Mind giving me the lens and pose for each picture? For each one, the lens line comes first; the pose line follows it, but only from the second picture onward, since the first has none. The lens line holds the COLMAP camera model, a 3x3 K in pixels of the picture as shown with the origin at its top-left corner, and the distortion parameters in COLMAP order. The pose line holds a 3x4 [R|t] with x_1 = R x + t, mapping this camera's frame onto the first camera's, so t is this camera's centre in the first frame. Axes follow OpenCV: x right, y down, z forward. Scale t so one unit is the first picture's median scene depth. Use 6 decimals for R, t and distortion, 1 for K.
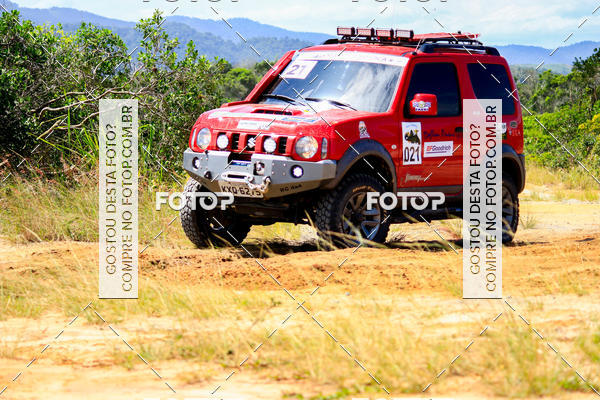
lens RADIAL K [[4443.5, 0, 297.0], [0, 4443.5, 195.2], [0, 0, 1]] dist [1.597641, 0.000000]
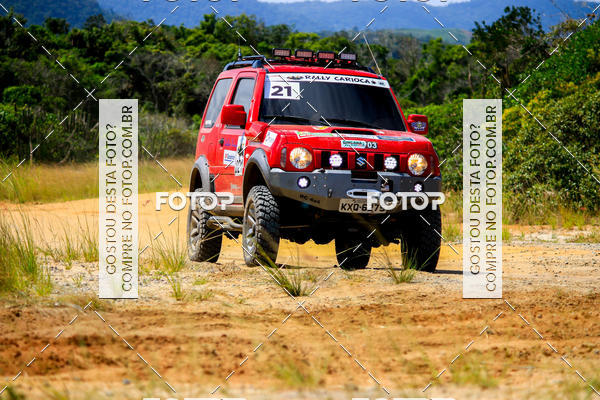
lens RADIAL K [[4443.5, 0, 282.7], [0, 4443.5, 238.2], [0, 0, 1]] dist [1.597641, 0.000000]
pose [[0.999932, 0.011660, 0.000681, 0.033467], [-0.011663, 0.999923, 0.004258, -0.001466], [-0.000631, -0.004266, 0.999991, 0.357379]]
